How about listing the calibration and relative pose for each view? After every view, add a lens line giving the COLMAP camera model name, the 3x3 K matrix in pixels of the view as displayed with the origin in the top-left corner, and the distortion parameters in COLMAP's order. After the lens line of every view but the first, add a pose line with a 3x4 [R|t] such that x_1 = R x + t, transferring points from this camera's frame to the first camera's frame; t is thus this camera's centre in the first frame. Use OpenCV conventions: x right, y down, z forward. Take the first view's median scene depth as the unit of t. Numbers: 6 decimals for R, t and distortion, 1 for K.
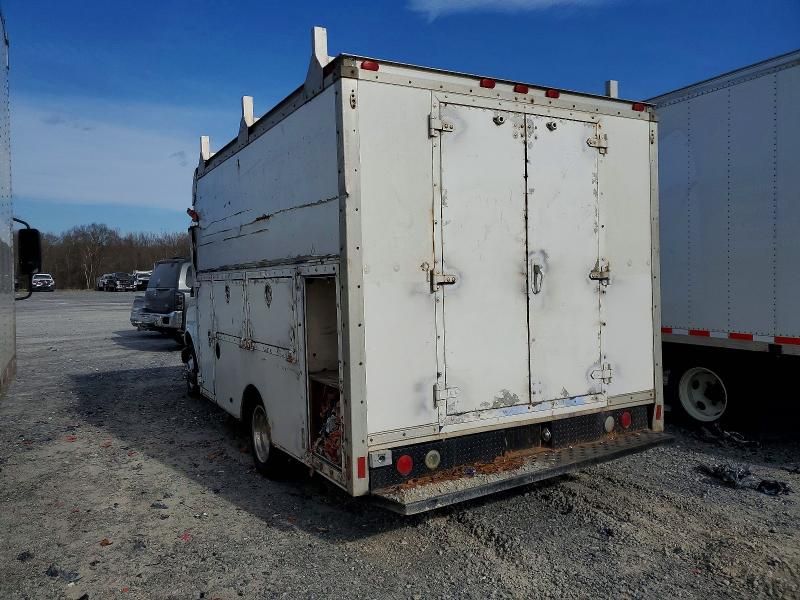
lens RADIAL K [[627.6, 0, 399.5], [0, 627.6, 298.7], [0, 0, 1]] dist [0.031190, -0.027964]
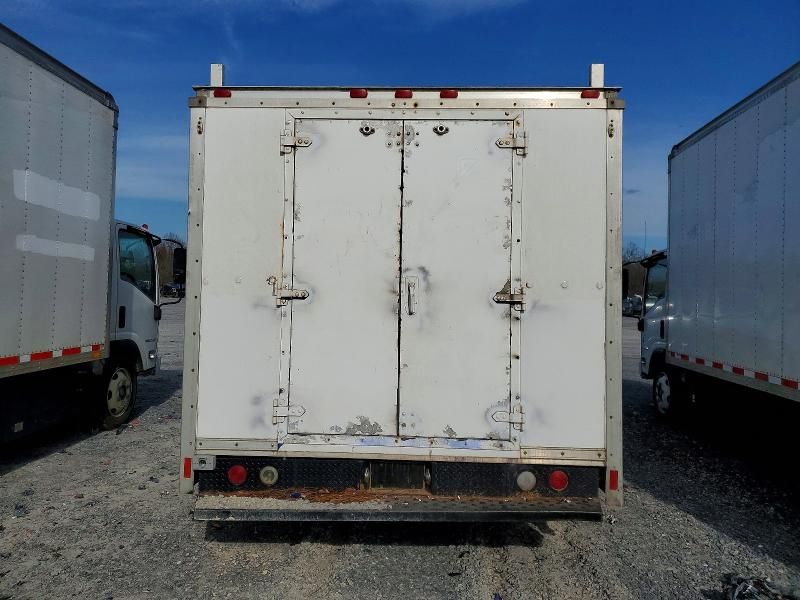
lens RADIAL K [[596.9, 0, 402.9], [0, 596.9, 301.8], [0, 0, 1]] dist [0.036874, -0.026219]
pose [[0.853290, 0.028547, -0.520655, 0.660512], [-0.056763, 0.997652, -0.038327, 0.006682], [0.518338, 0.062258, 0.852907, 0.264921]]
